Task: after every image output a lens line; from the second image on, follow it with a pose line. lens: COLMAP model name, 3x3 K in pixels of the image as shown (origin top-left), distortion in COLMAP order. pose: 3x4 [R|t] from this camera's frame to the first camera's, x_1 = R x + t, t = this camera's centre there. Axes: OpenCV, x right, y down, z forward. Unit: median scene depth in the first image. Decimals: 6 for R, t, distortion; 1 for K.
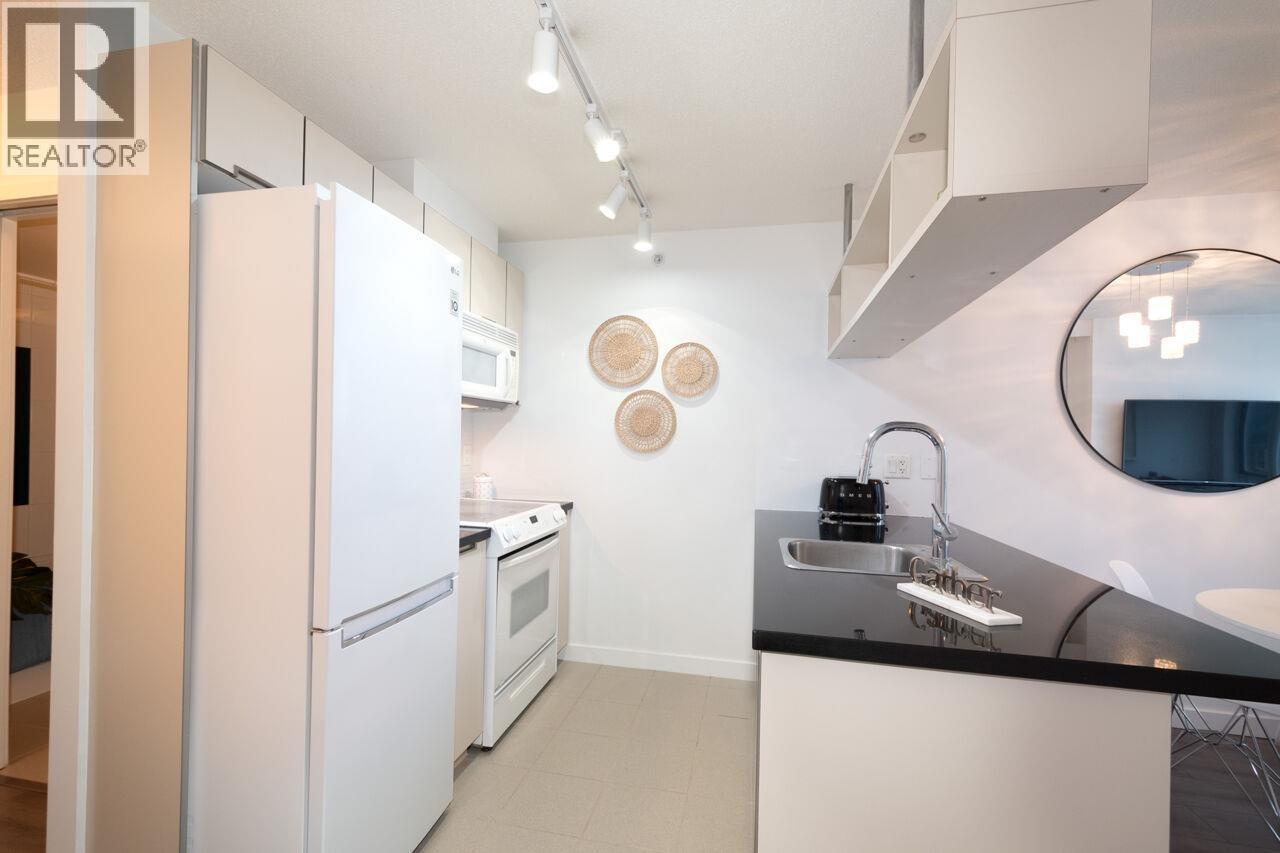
lens RADIAL K [[572.6, 0, 646.7], [0, 572.6, 433.8], [0, 0, 1]] dist [0.011529, 0.002335]
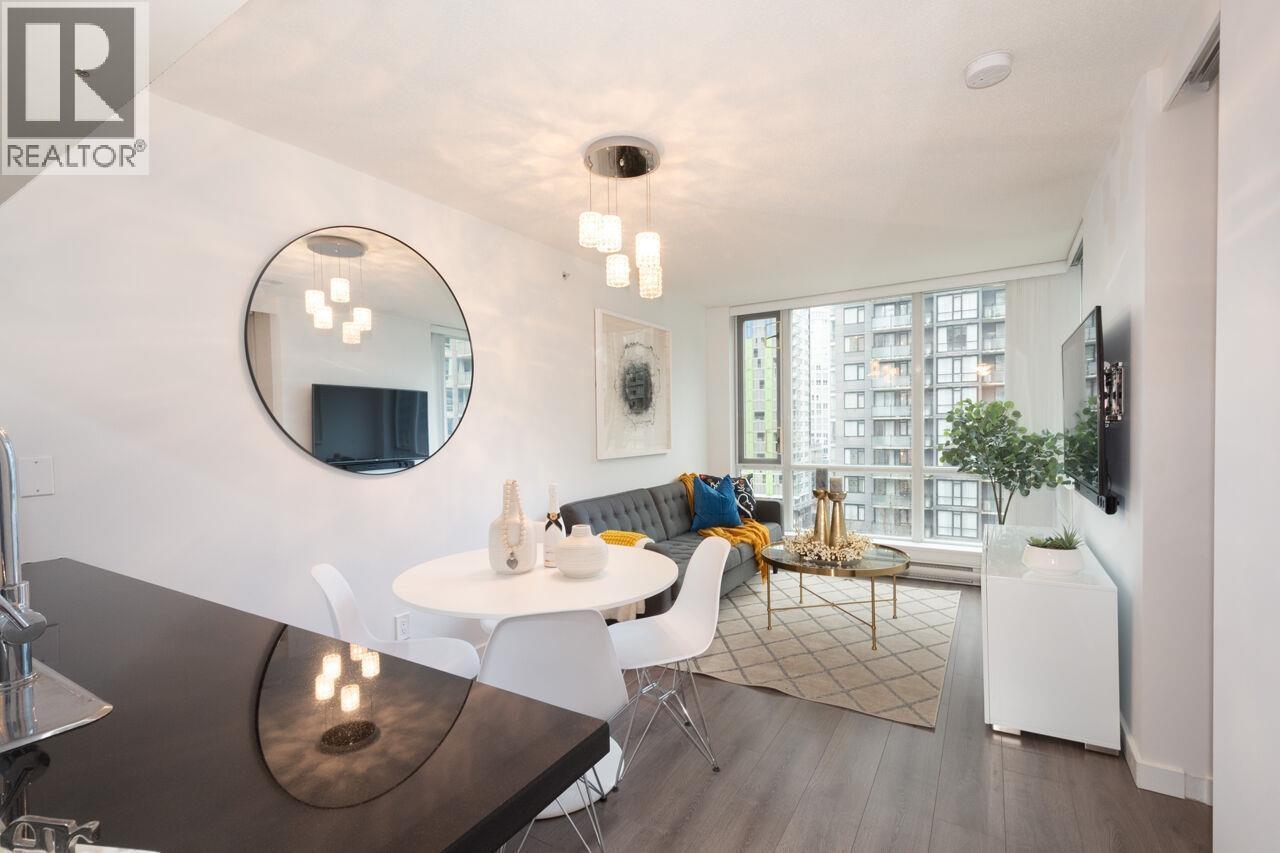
lens RADIAL K [[572.6, 0, 633.6], [0, 572.6, 444.5], [0, 0, 1]] dist [0.011529, 0.002335]
pose [[0.356537, -0.051728, 0.932848, 0.153914], [0.013599, 0.998648, 0.050179, 0.005472], [-0.934182, -0.005205, 0.356759, 0.205814]]
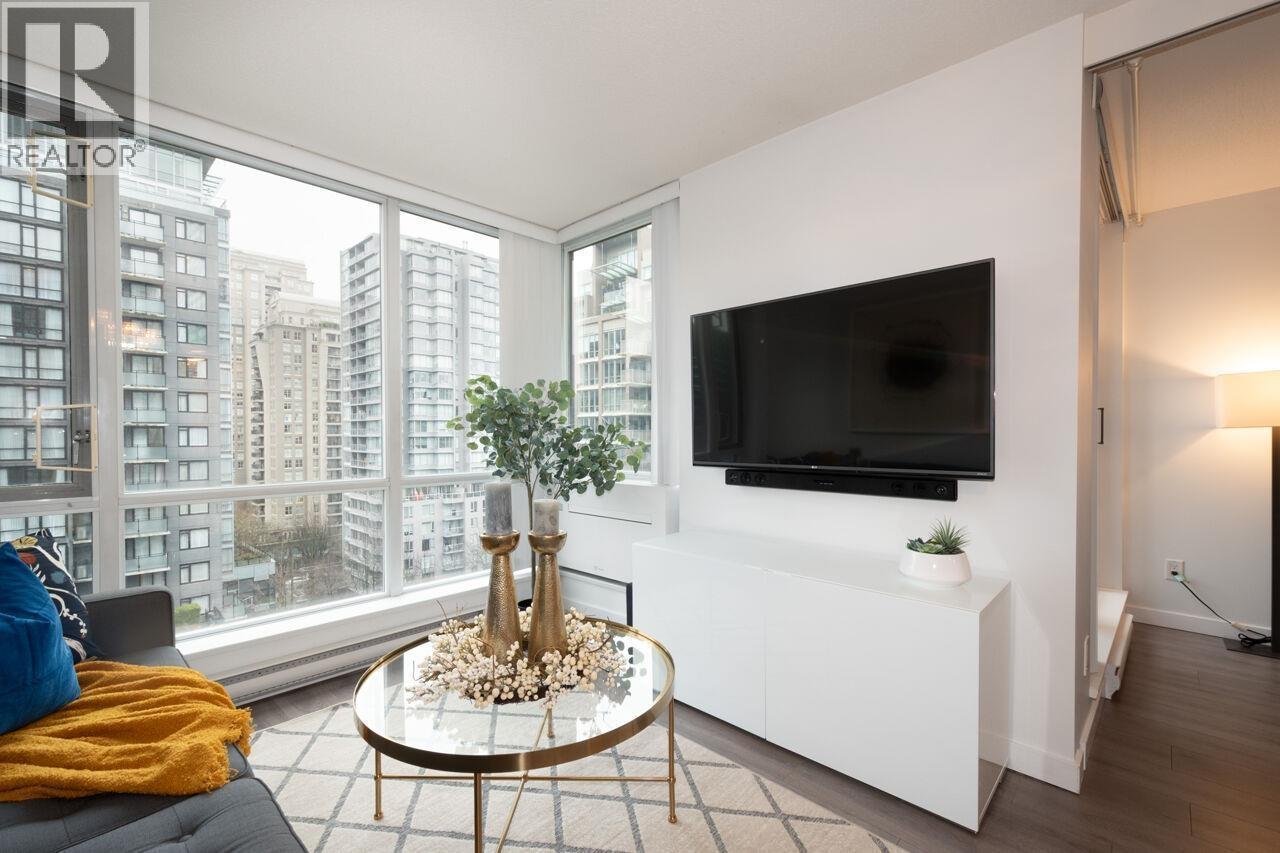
lens RADIAL K [[560.2, 0, 630.8], [0, 560.2, 441.3], [0, 0, 1]] dist [0.013810, 0.001601]
pose [[-0.833328, -0.025171, 0.552205, 1.019809], [-0.016803, 0.999655, 0.020209, 0.067584], [-0.552523, 0.007562, -0.833463, 0.632180]]
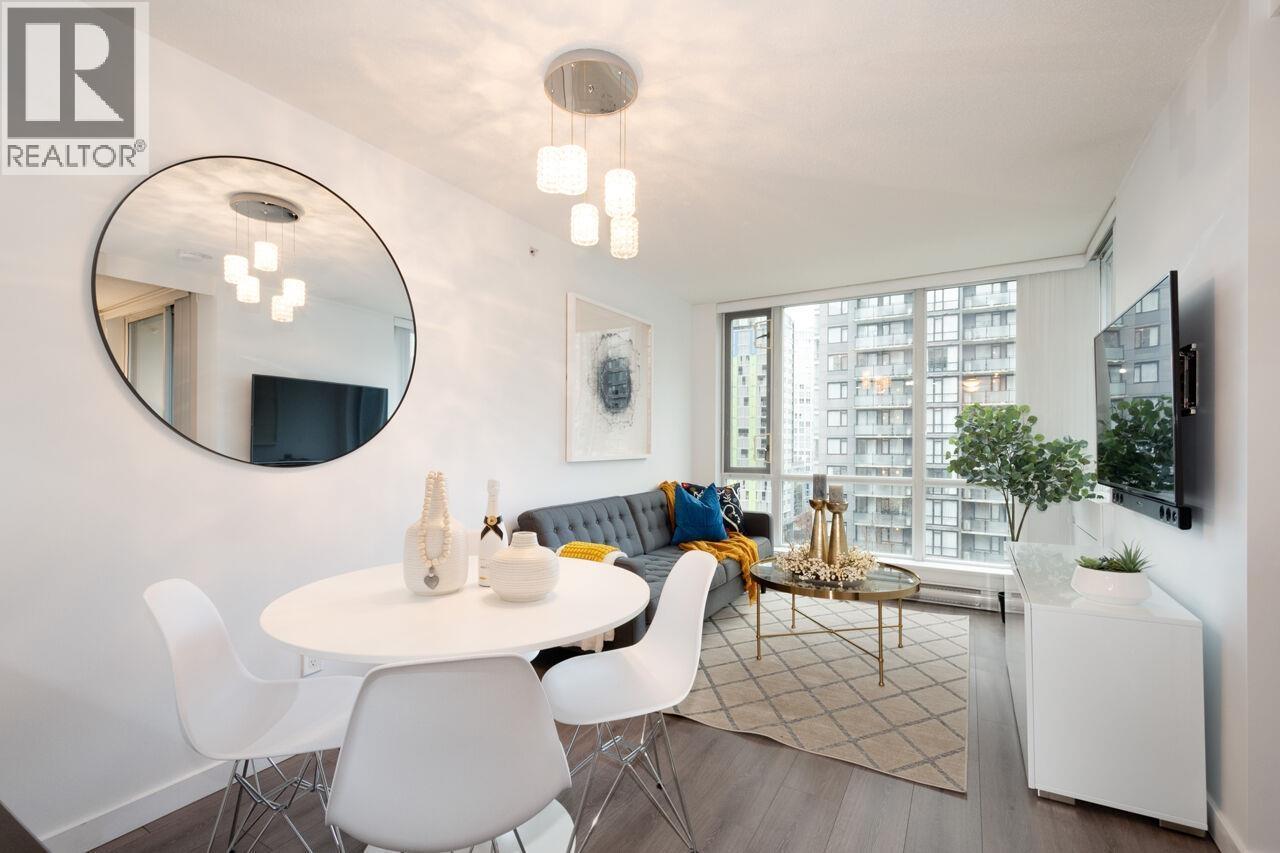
lens RADIAL K [[572.6, 0, 634.2], [0, 572.6, 442.8], [0, 0, 1]] dist [0.011529, 0.002335]
pose [[0.329879, -0.018323, 0.943845, 0.301805], [-0.005922, 0.999752, 0.021478, 0.040839], [-0.944005, -0.012675, 0.329688, 0.240718]]
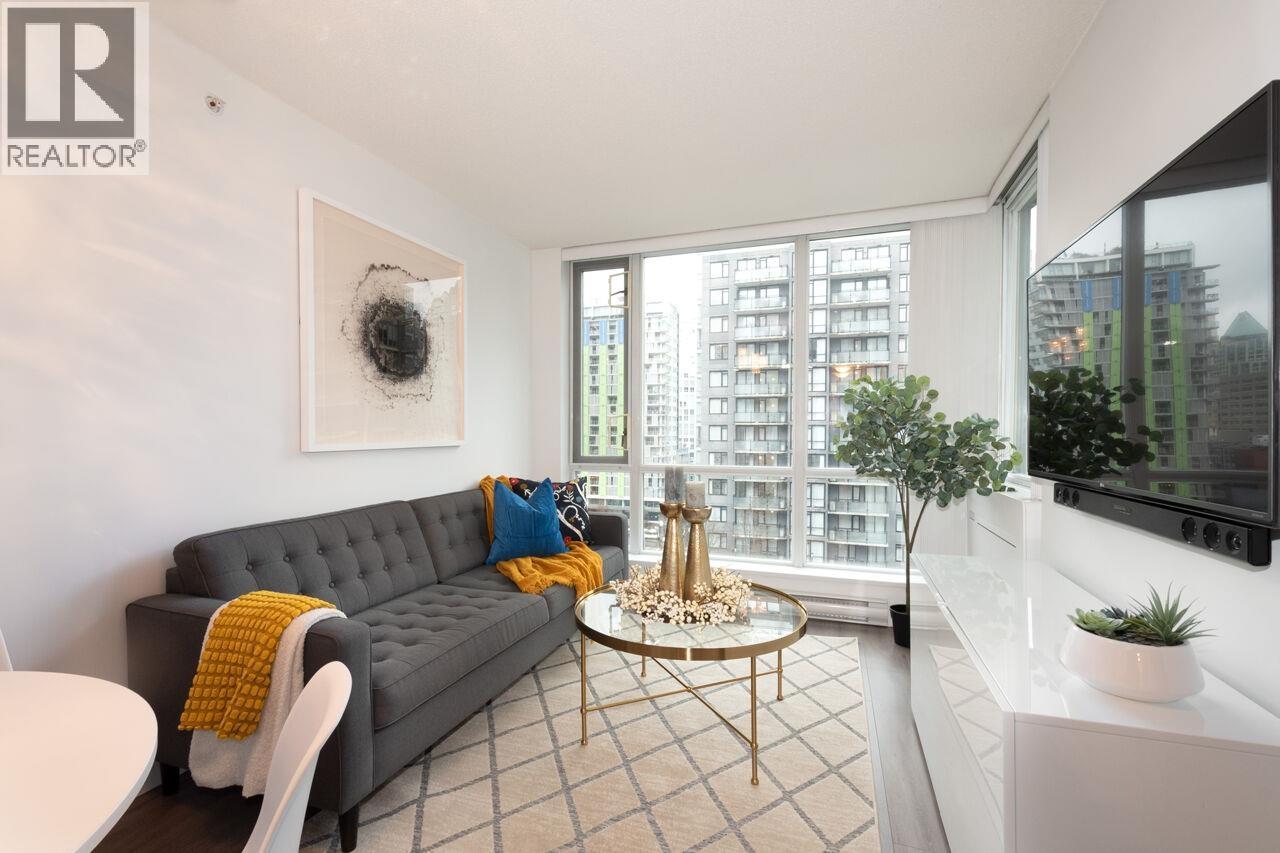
lens RADIAL K [[572.6, 0, 633.6], [0, 572.6, 442.4], [0, 0, 1]] dist [0.011529, 0.002335]
pose [[0.143438, -0.039505, 0.988871, 0.672003], [-0.008833, 0.999112, 0.041195, 0.057758], [-0.989620, -0.014644, 0.142962, 0.212109]]
